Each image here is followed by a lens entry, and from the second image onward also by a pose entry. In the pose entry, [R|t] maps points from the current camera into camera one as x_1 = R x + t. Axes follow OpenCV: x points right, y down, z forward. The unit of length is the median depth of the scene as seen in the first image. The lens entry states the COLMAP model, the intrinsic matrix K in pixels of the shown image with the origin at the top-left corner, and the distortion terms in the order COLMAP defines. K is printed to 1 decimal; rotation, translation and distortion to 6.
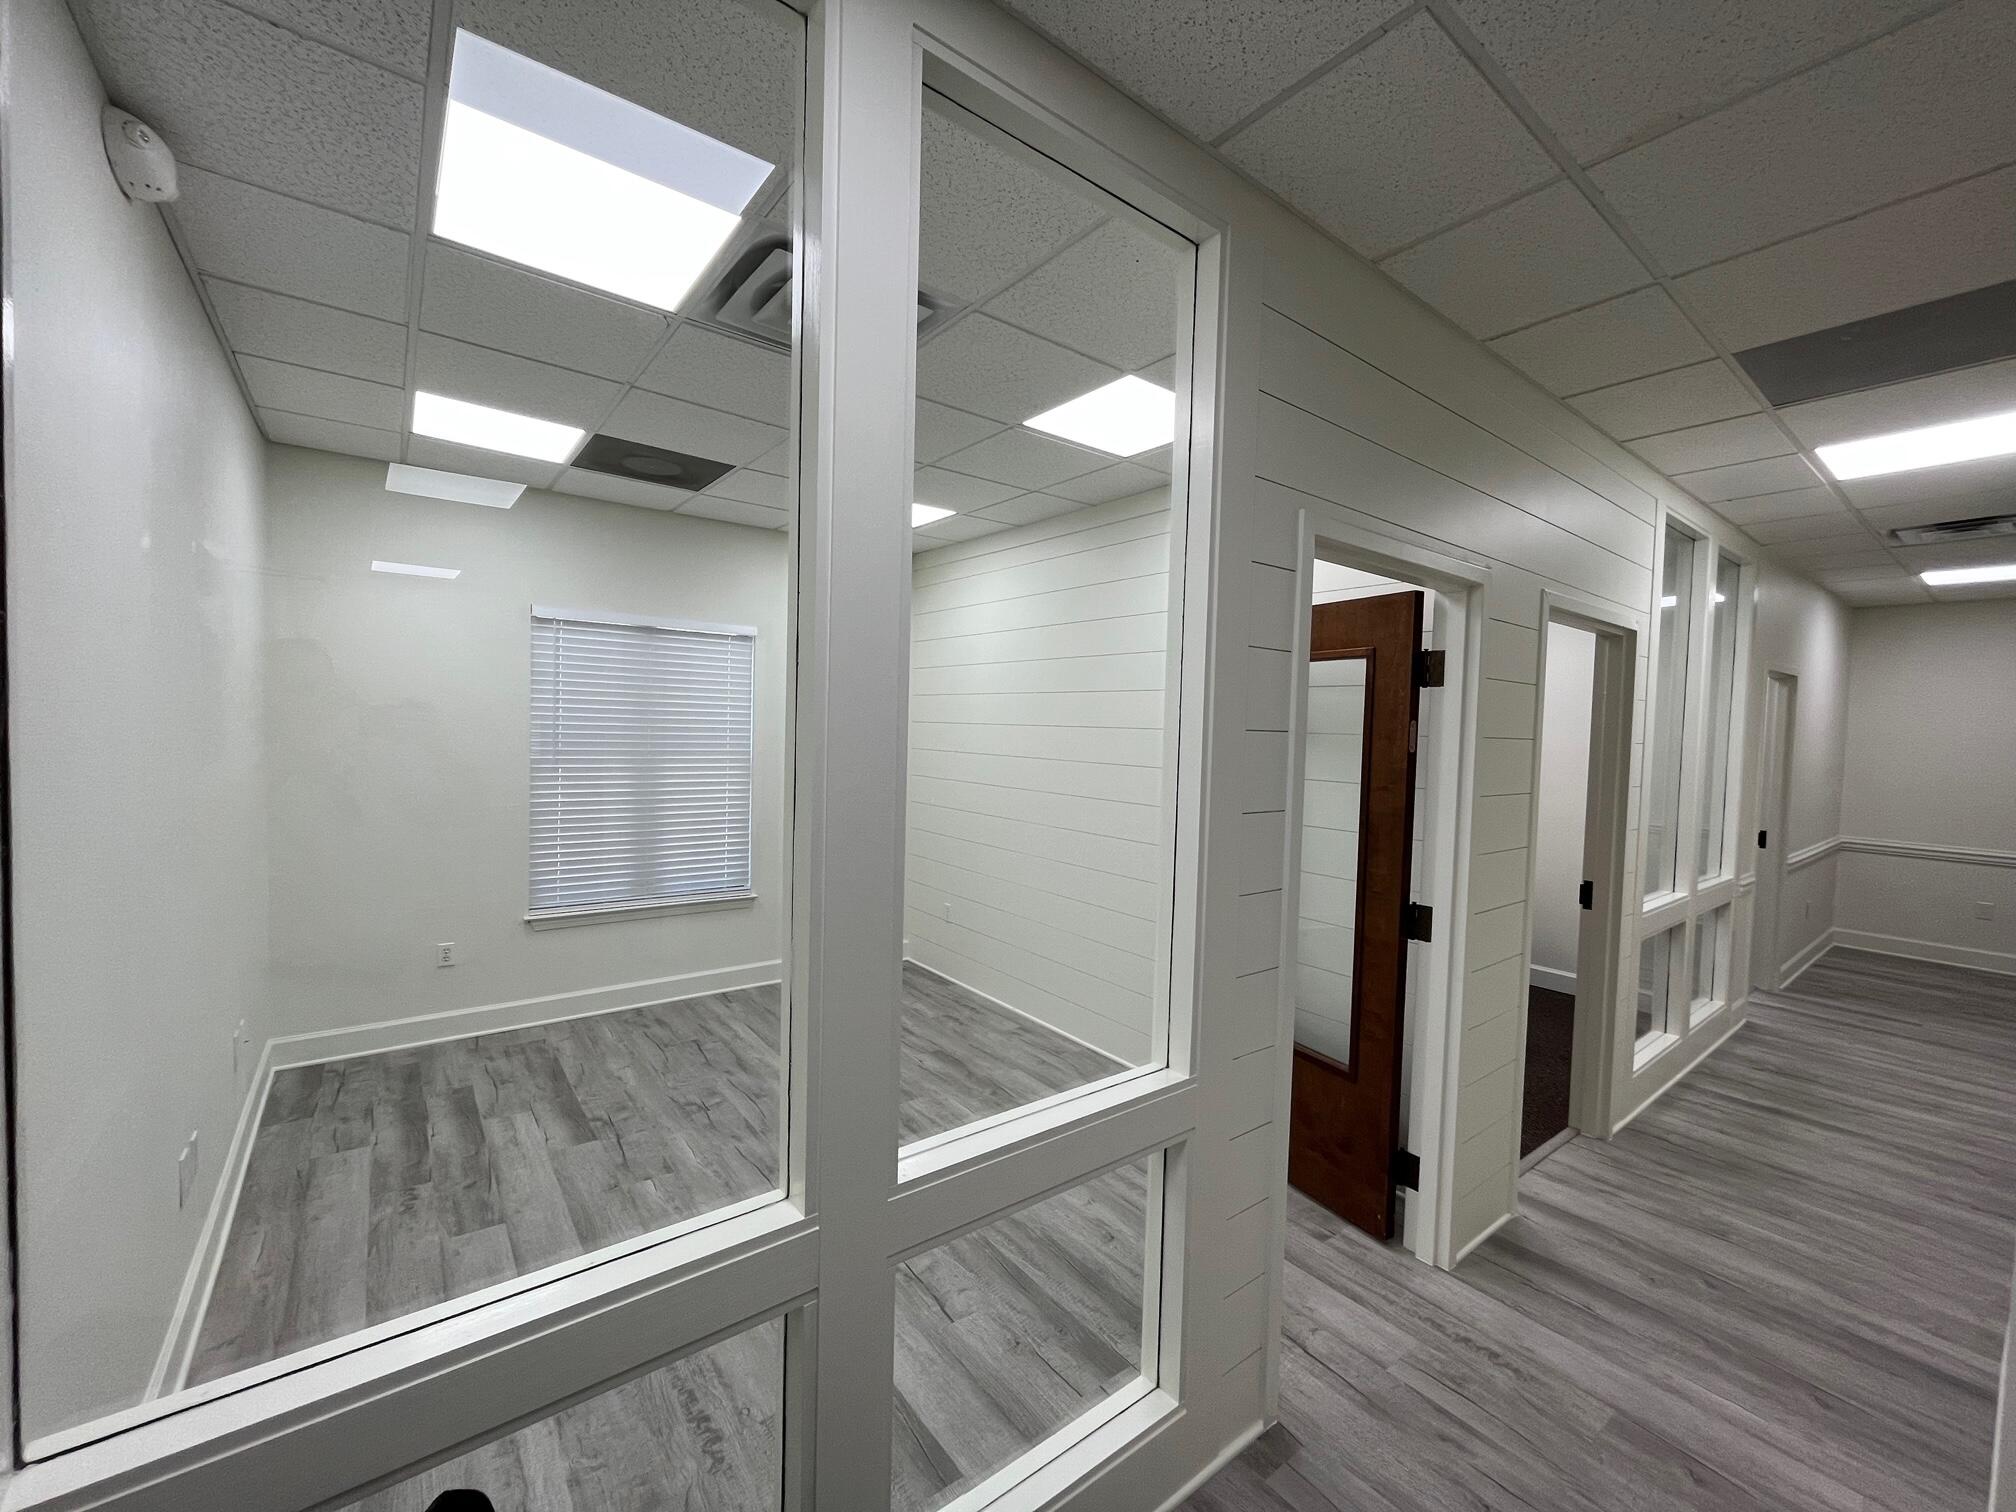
lens RADIAL K [[812.0, 0, 1006.7], [0, 812.0, 757.3], [0, 0, 1]] dist [-0.001860, -0.000159]
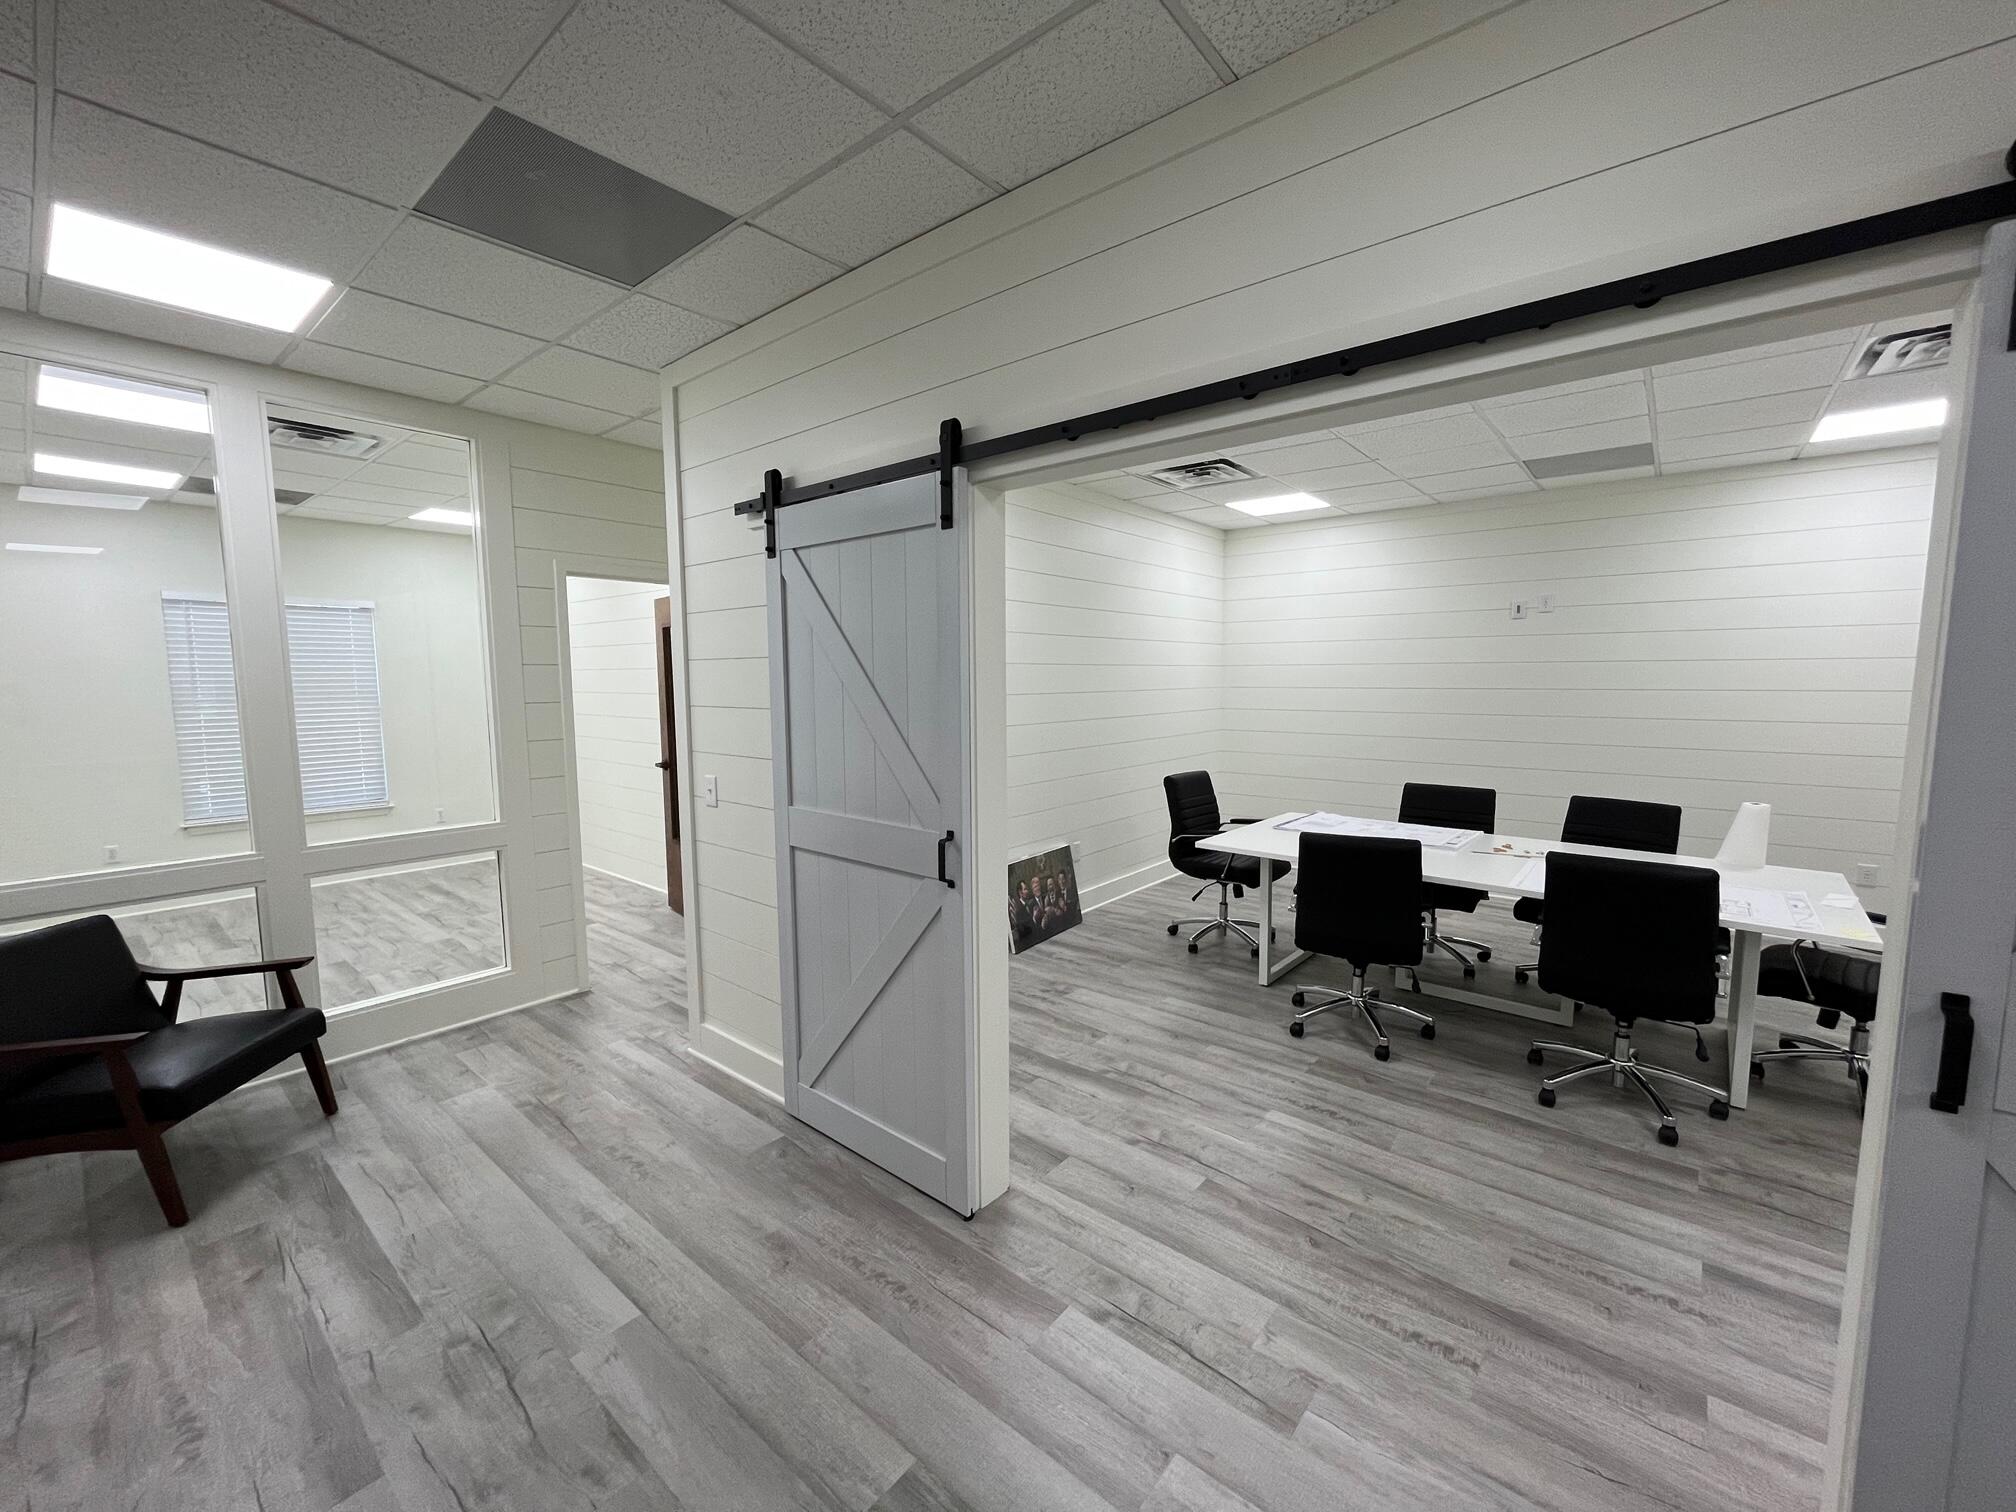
lens RADIAL K [[819.5, 0, 963.5], [0, 819.5, 757.0], [0, 0, 1]] dist [0.011424, -0.000137]
pose [[0.981737, -0.055767, 0.181885, 0.431988], [0.045295, 0.997095, 0.061229, 0.060287], [-0.184771, -0.051873, 0.981412, -0.574839]]
